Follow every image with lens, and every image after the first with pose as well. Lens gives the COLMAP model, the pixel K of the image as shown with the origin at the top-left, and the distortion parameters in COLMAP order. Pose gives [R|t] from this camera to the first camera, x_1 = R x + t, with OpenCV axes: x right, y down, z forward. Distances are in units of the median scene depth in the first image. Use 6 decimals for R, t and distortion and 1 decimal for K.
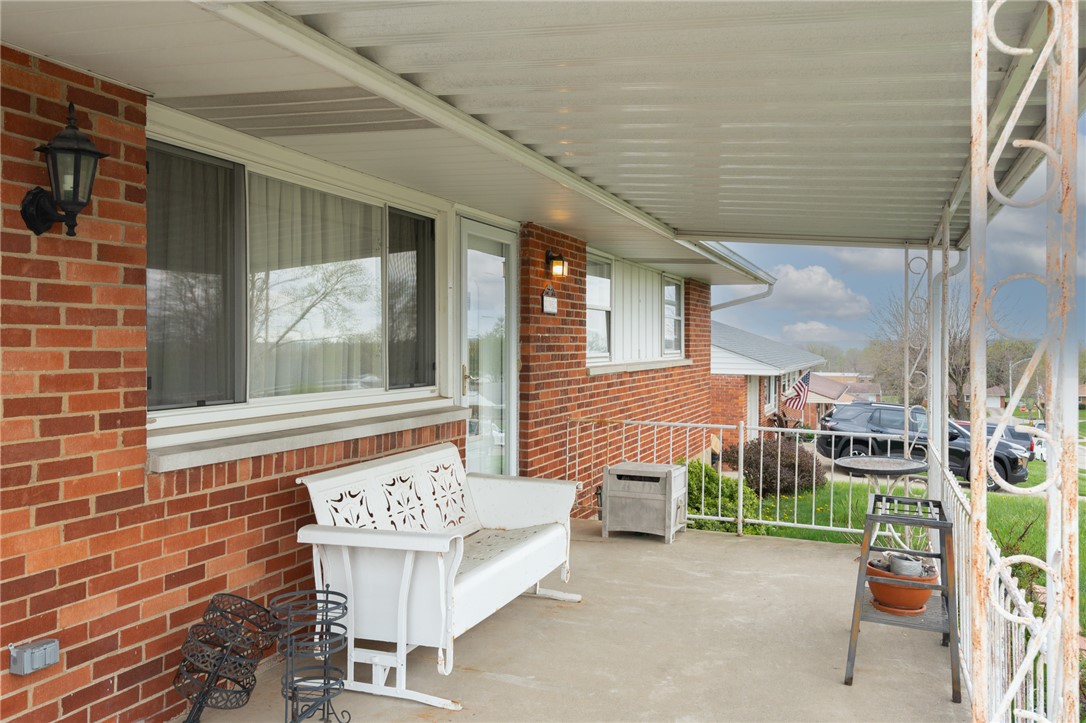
lens RADIAL K [[885.5, 0, 543.6], [0, 885.5, 345.0], [0, 0, 1]] dist [-0.009248, -0.004470]
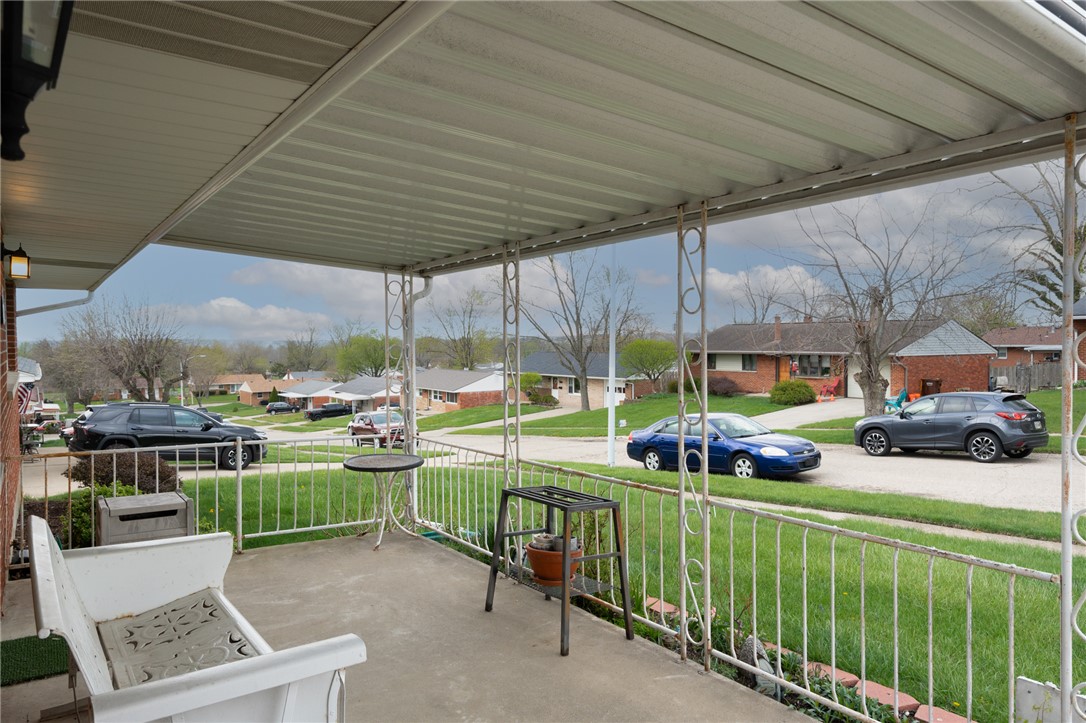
lens RADIAL K [[748.5, 0, 543.0], [0, 748.5, 361.5], [0, 0, 1]] dist [0.003068, 0.001173]
pose [[0.584589, -0.029043, 0.810810, -0.341705], [0.010884, 0.999550, 0.027956, -0.023225], [-0.811257, -0.007518, 0.584642, 0.329148]]
